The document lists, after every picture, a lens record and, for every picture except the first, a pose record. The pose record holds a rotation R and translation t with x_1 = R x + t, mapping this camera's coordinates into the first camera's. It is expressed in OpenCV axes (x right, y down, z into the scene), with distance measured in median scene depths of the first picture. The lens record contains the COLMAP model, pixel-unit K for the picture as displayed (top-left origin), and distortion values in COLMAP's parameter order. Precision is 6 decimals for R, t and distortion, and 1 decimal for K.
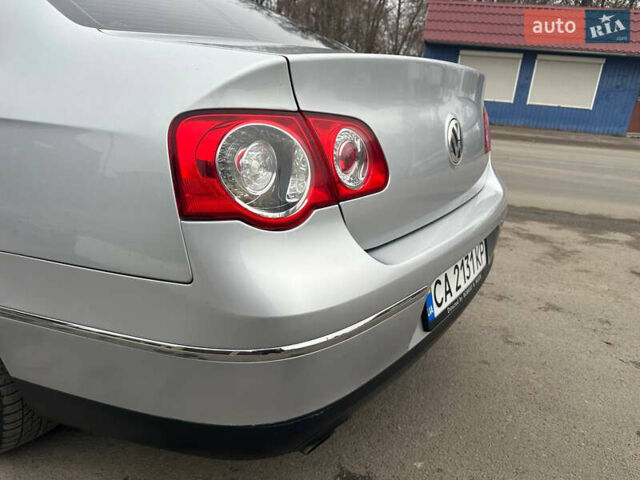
lens RADIAL K [[446.4, 0, 323.0], [0, 446.4, 239.2], [0, 0, 1]] dist [0.000672, -0.002403]
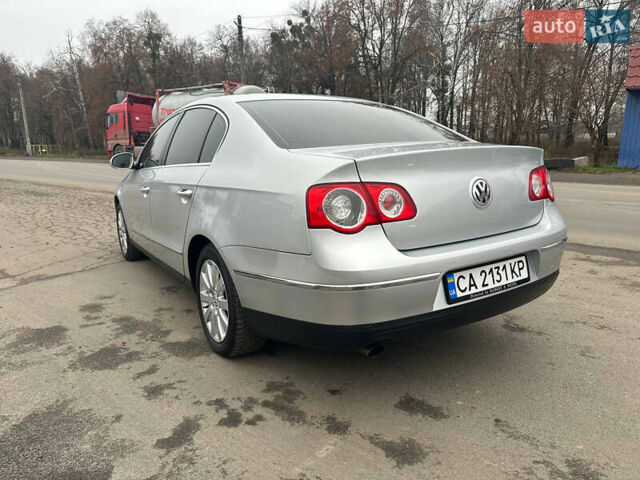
lens RADIAL K [[446.4, 0, 322.5], [0, 446.4, 239.7], [0, 0, 1]] dist [0.000672, -0.002403]
pose [[0.909428, 0.006811, -0.415807, 0.668806], [-0.060785, 0.991305, -0.116706, 0.258908], [0.411396, 0.131411, 0.901934, -1.007728]]
